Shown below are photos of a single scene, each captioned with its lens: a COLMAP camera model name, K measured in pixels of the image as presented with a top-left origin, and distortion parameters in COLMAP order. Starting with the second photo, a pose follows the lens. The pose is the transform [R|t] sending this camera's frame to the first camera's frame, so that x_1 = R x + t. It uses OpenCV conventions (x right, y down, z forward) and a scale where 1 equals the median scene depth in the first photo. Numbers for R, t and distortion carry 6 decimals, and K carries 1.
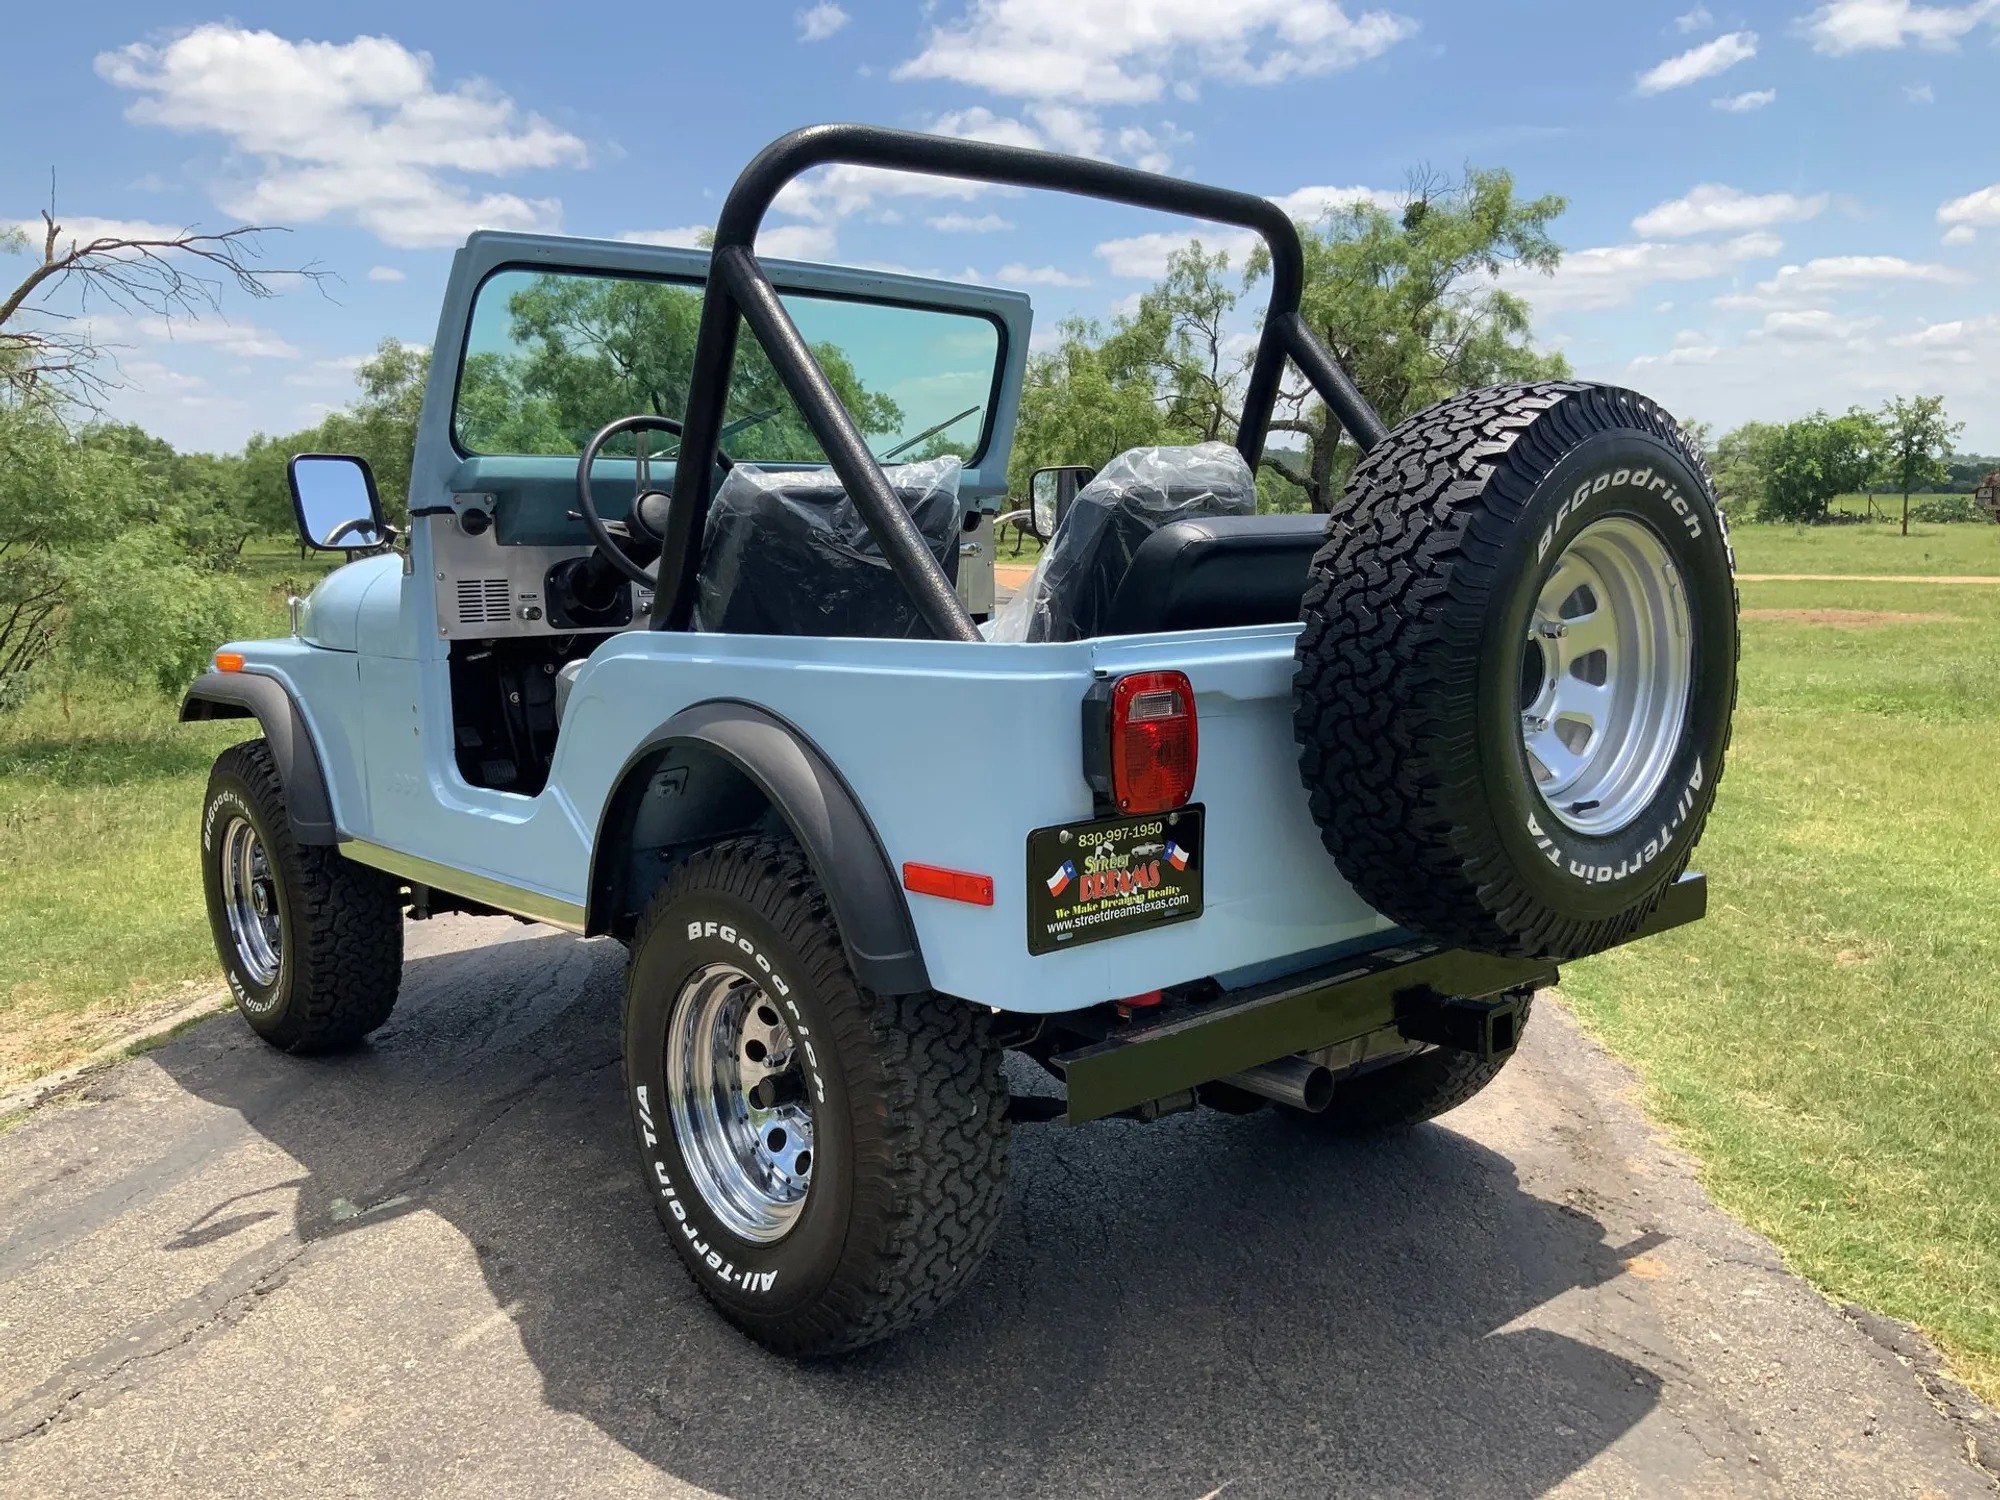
lens RADIAL K [[1659.6, 0, 997.5], [0, 1659.6, 752.7], [0, 0, 1]] dist [0.084731, -0.193604]
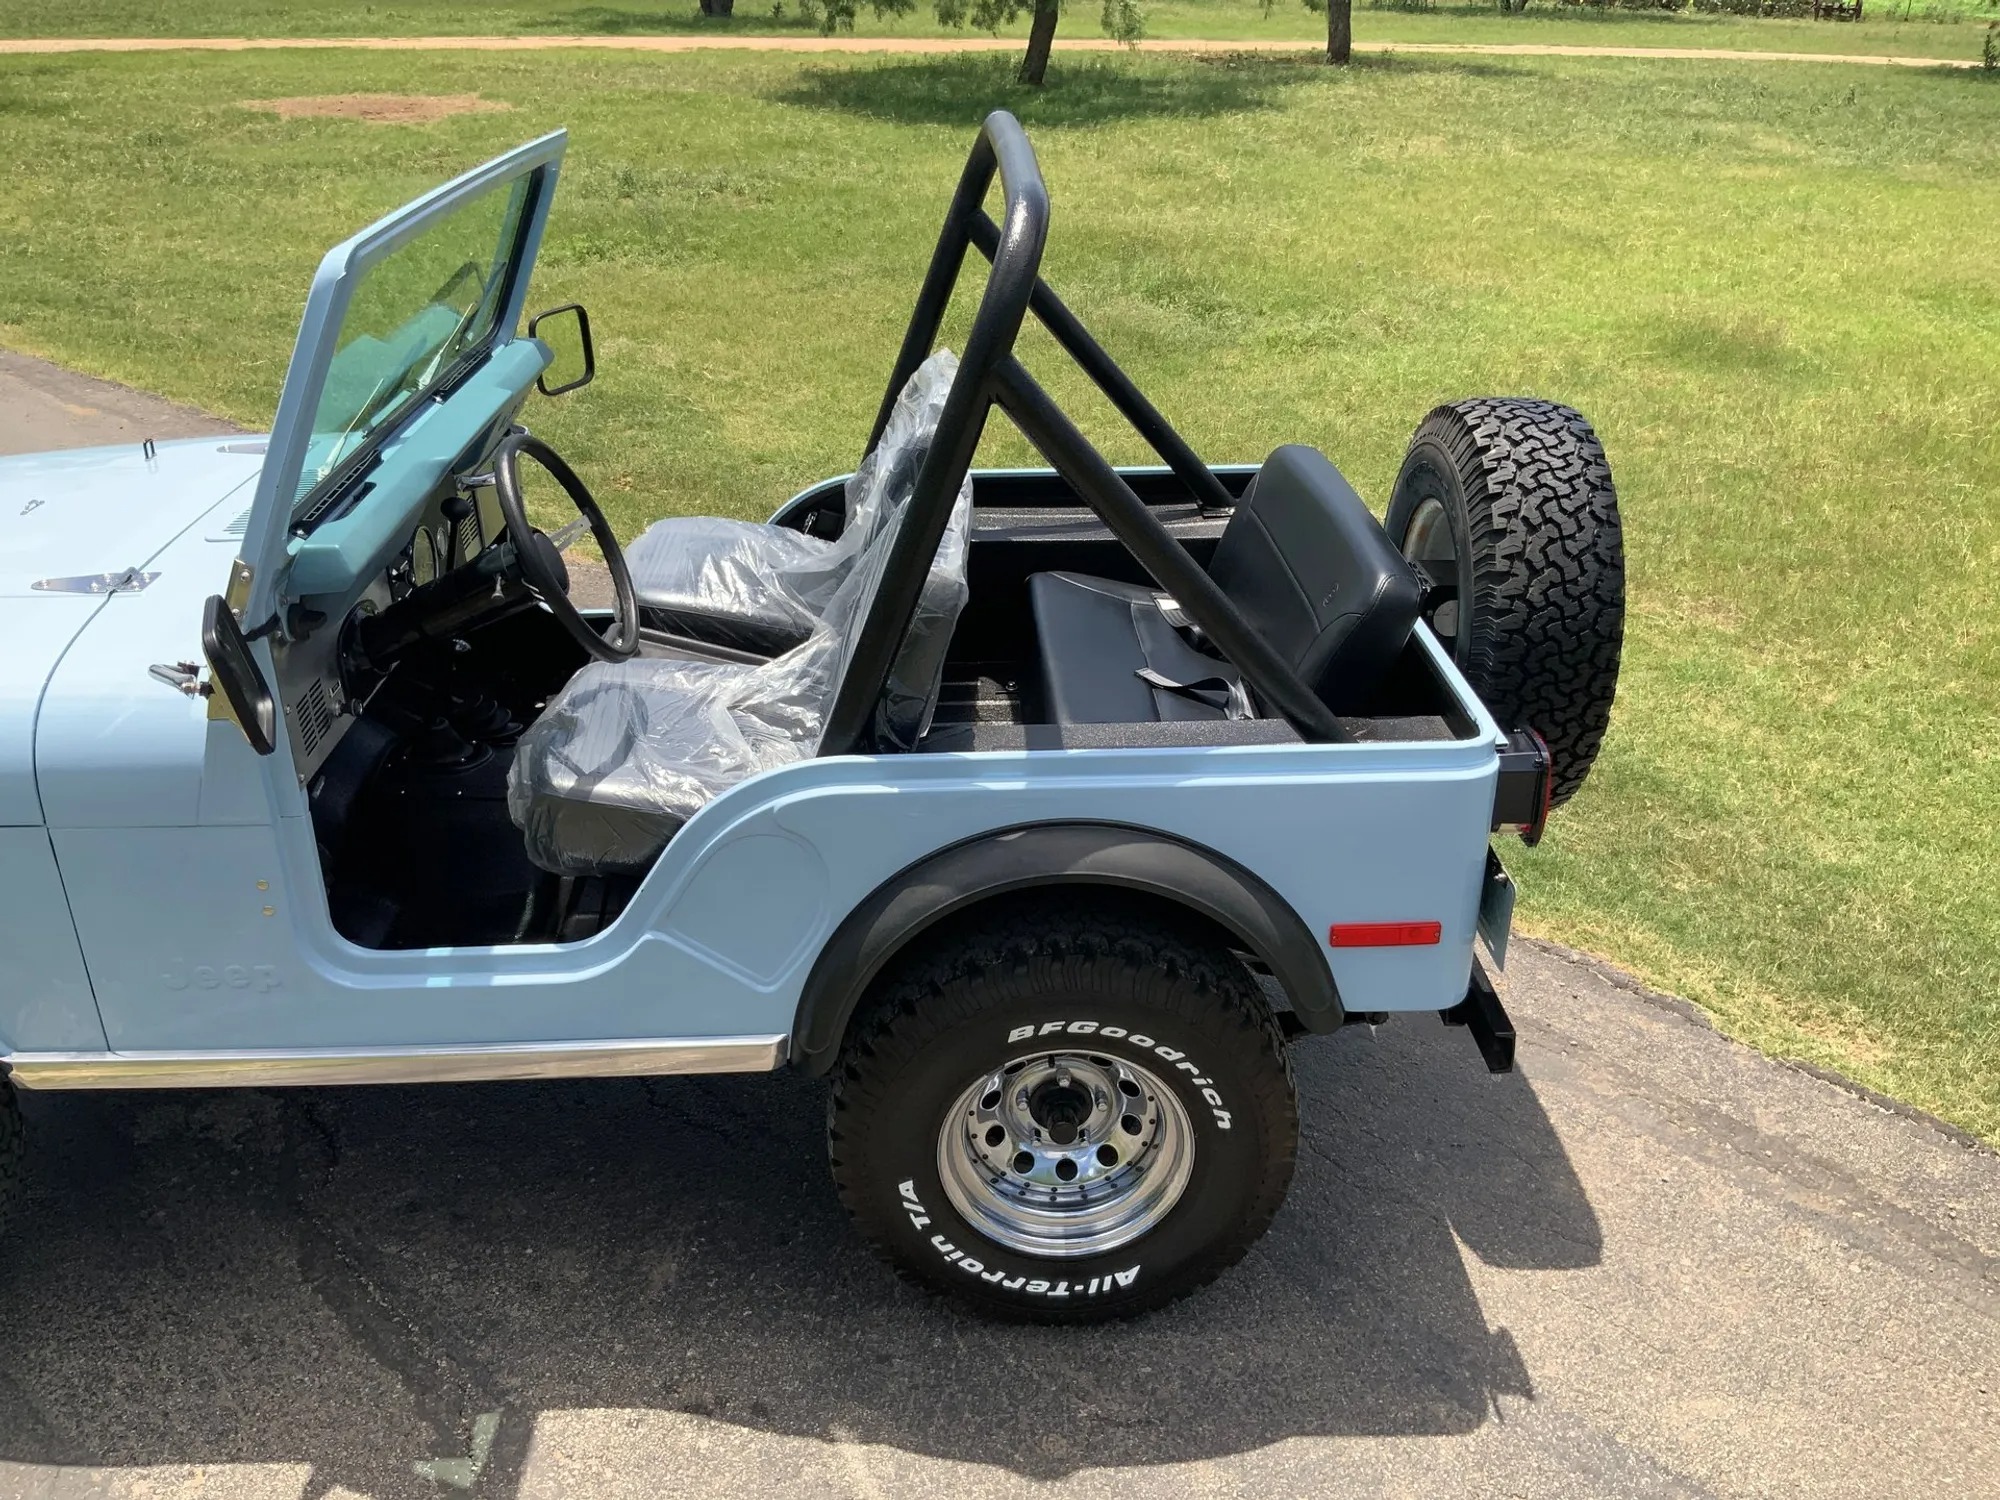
lens RADIAL K [[1645.5, 0, 989.8], [0, 1645.5, 745.0], [0, 0, 1]] dist [0.100581, -0.214719]
pose [[0.633504, -0.322921, 0.703132, -0.922785], [0.082804, 0.931821, 0.353344, -0.454459], [-0.769296, -0.165623, 0.617052, 0.453851]]
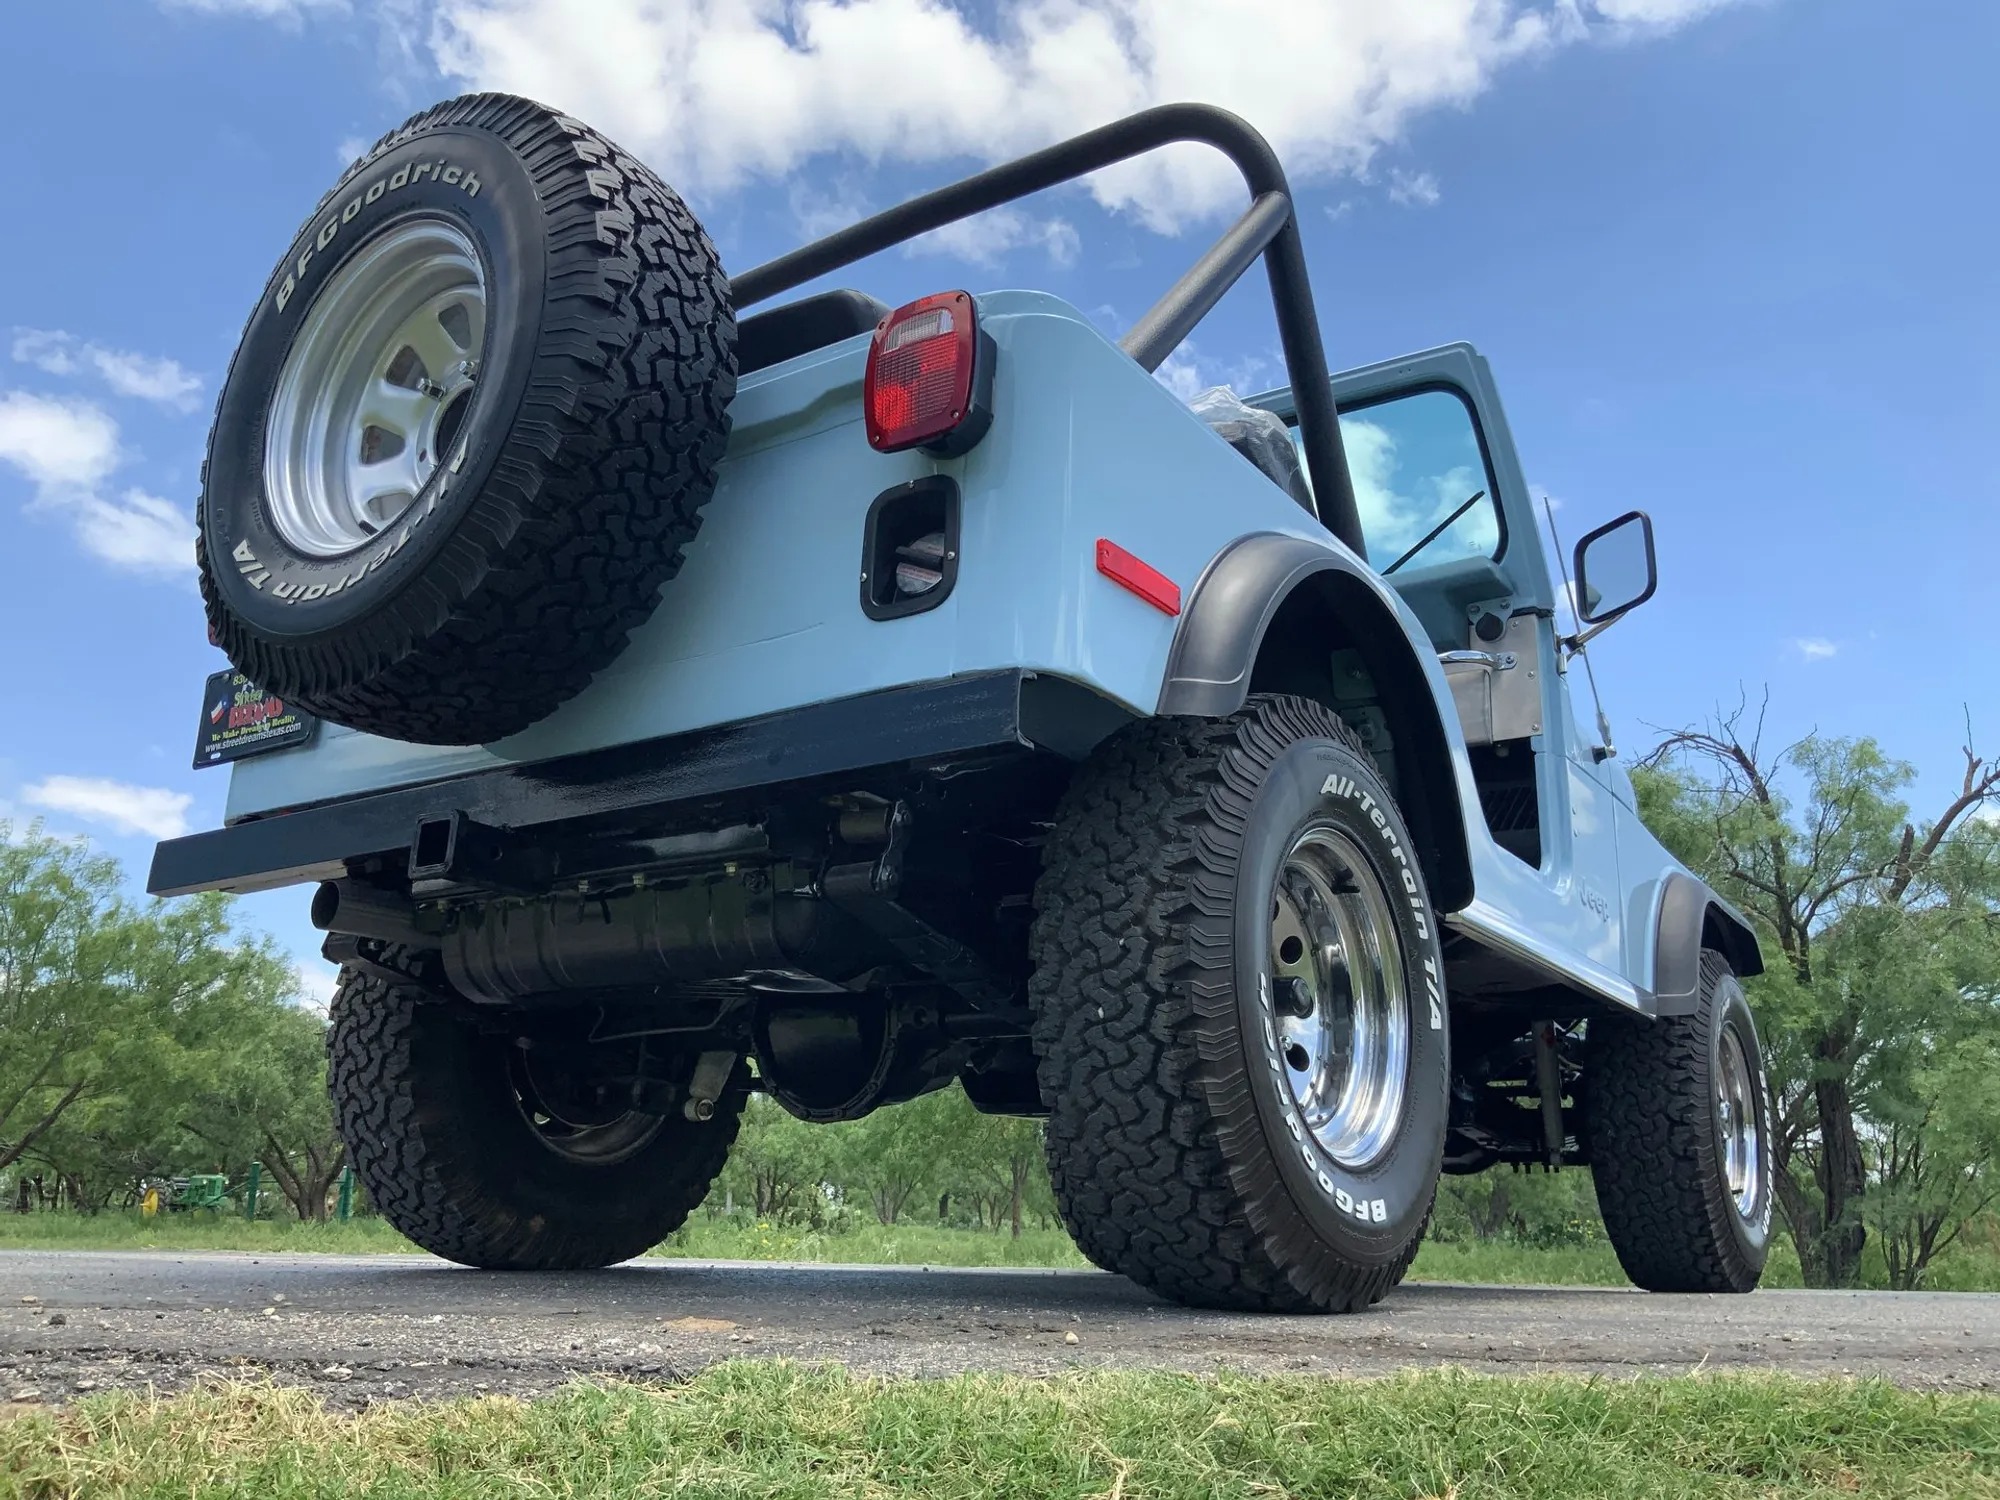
lens RADIAL K [[1659.6, 0, 997.5], [0, 1659.6, 752.7], [0, 0, 1]] dist [0.084731, -0.193604]
pose [[0.248543, -0.247161, -0.936556, 1.177385], [-0.154473, 0.944408, -0.290228, 0.330167], [0.956224, 0.216807, 0.196547, 1.132532]]
